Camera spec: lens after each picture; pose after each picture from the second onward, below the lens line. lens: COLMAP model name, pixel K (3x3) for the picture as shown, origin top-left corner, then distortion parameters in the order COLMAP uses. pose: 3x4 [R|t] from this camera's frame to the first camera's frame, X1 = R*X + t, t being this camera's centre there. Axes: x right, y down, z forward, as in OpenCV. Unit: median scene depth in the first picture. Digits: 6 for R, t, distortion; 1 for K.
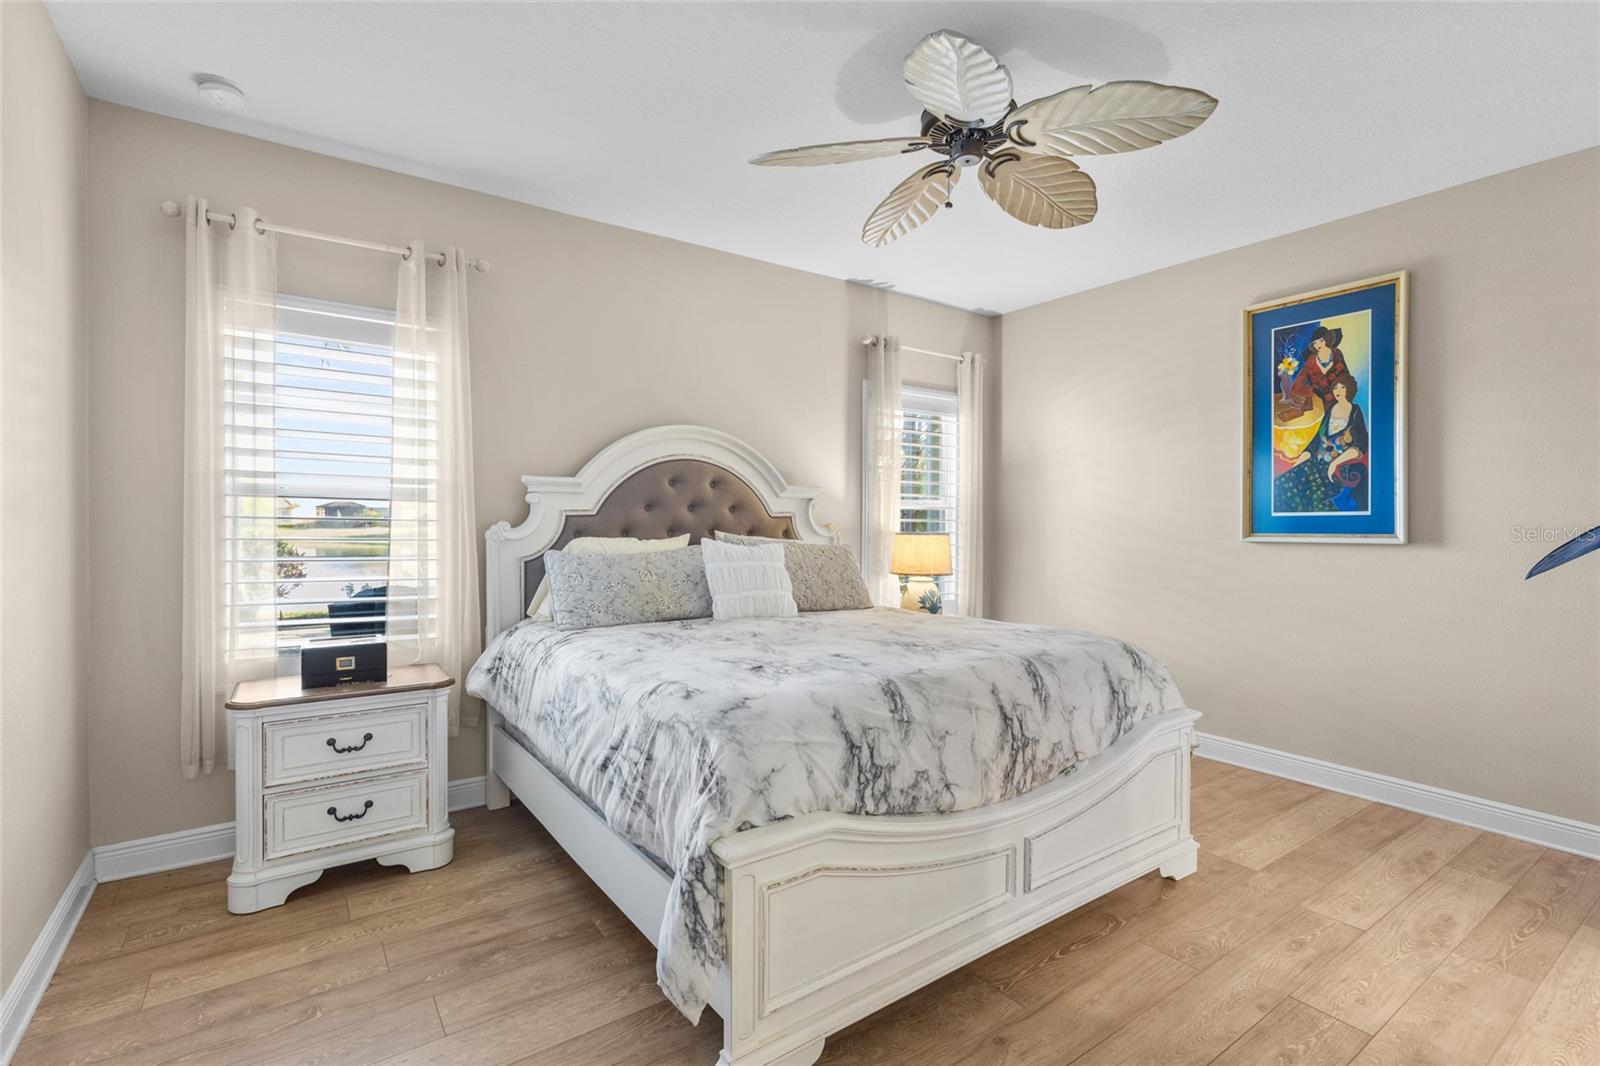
lens RADIAL K [[737.4, 0, 801.8], [0, 737.4, 525.2], [0, 0, 1]] dist [0.003980, -0.000195]
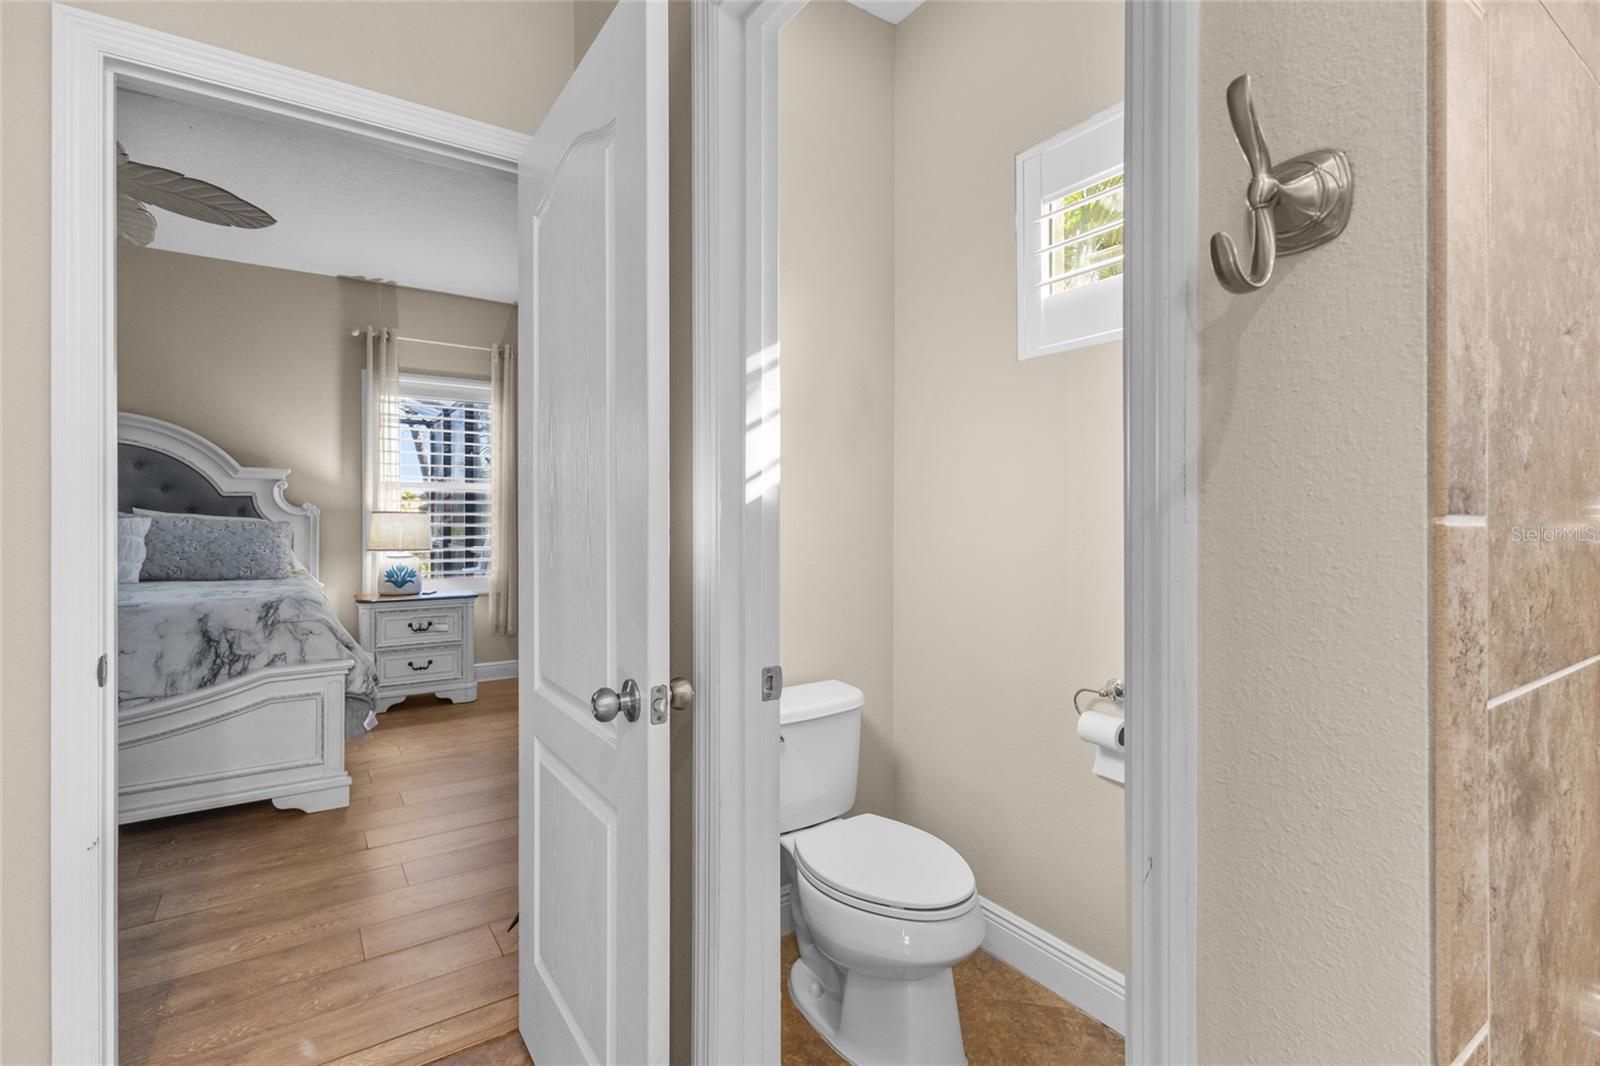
lens RADIAL K [[737.4, 0, 802.5], [0, 737.4, 521.5], [0, 0, 1]] dist [0.003980, -0.000195]
pose [[0.999811, -0.004841, -0.018808, 0.827206], [0.004797, 0.999986, -0.002369, 0.032482], [0.018819, 0.002278, 0.999820, -0.064267]]
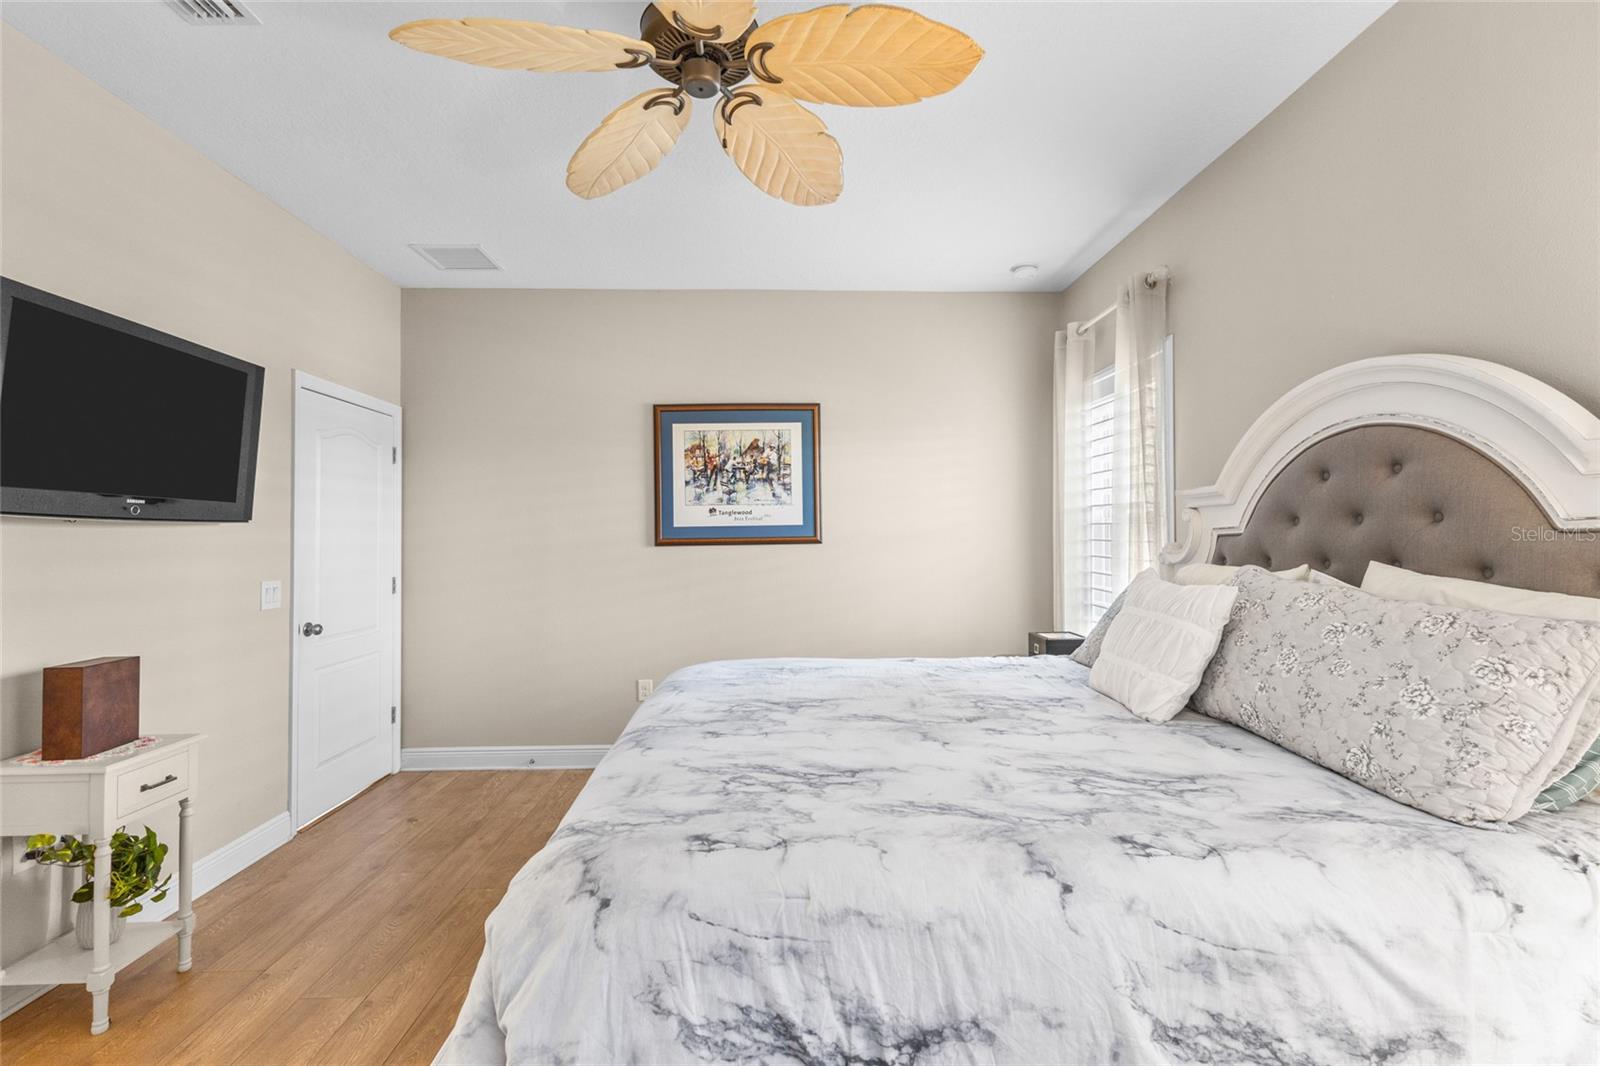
lens RADIAL K [[737.4, 0, 792.6], [0, 737.4, 532.5], [0, 0, 1]] dist [0.003980, -0.000195]
pose [[-0.552860, -0.011455, -0.833195, 0.480050], [-0.005191, 0.999933, -0.010303, -0.004569], [0.833258, -0.001371, -0.552883, 0.886397]]
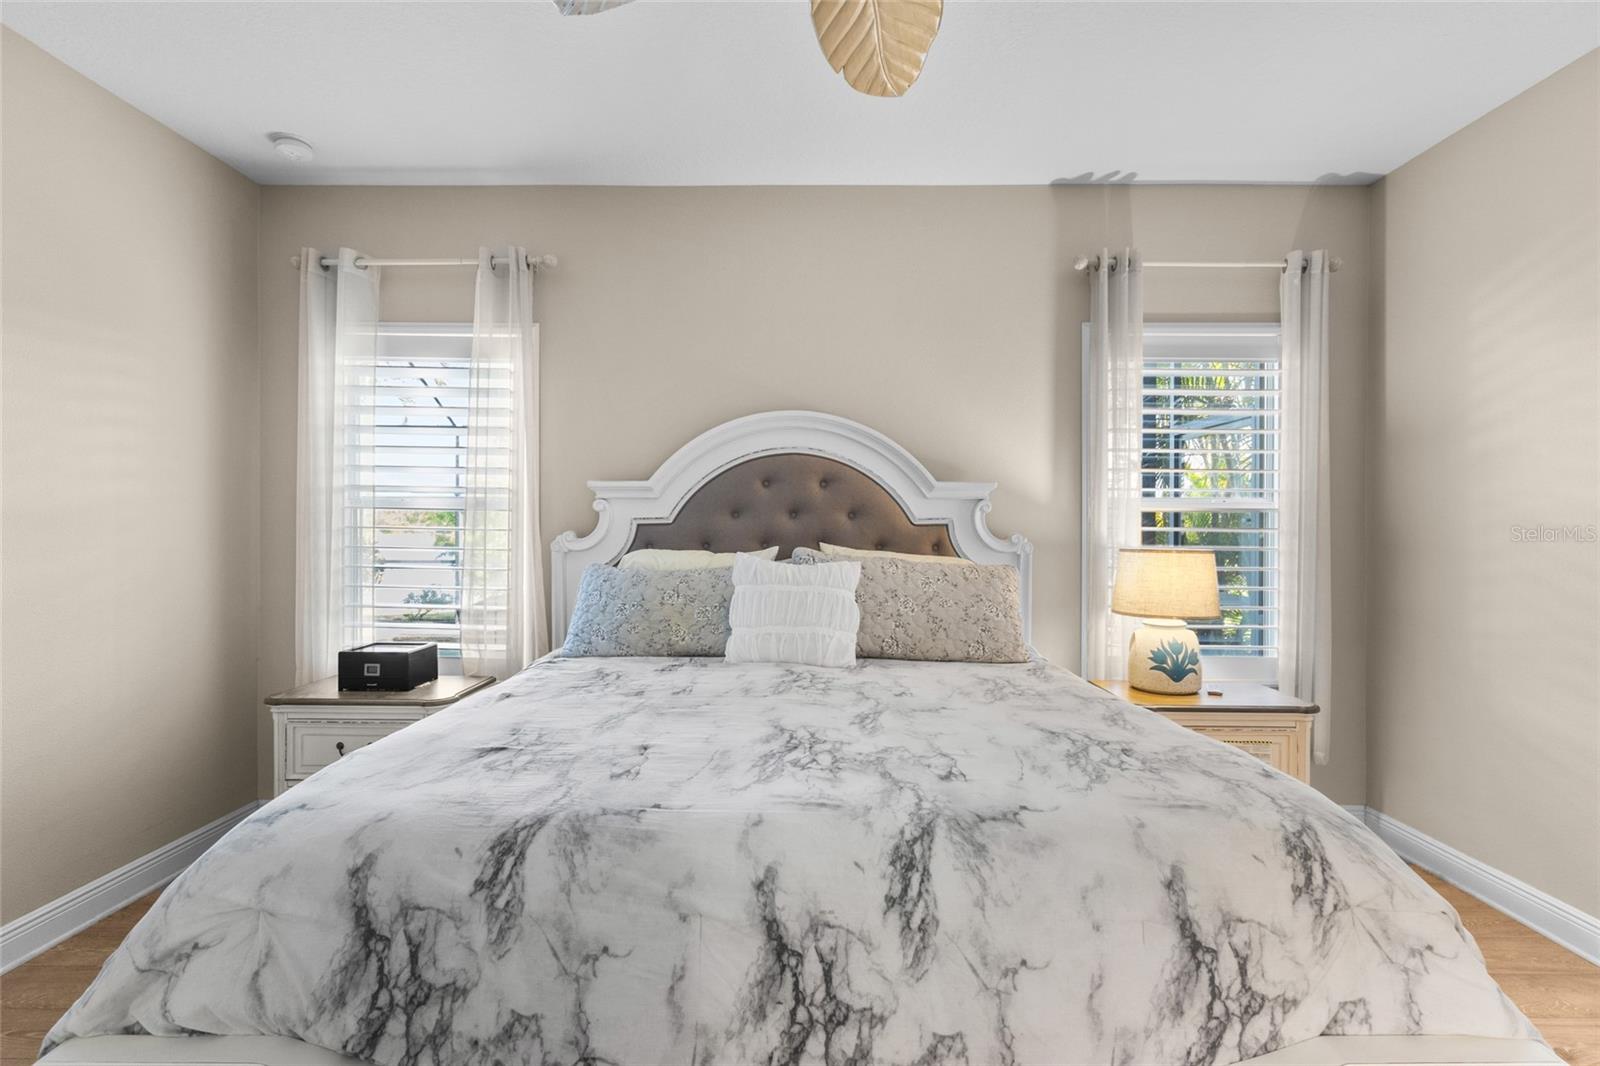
lens RADIAL K [[737.4, 0, 801.9], [0, 737.4, 525.9], [0, 0, 1]] dist [0.003980, -0.000195]
pose [[0.814362, -0.003634, -0.580346, 0.297638], [-0.003080, 0.999939, -0.010584, -0.001779], [0.580349, 0.010406, 0.814301, 0.329962]]
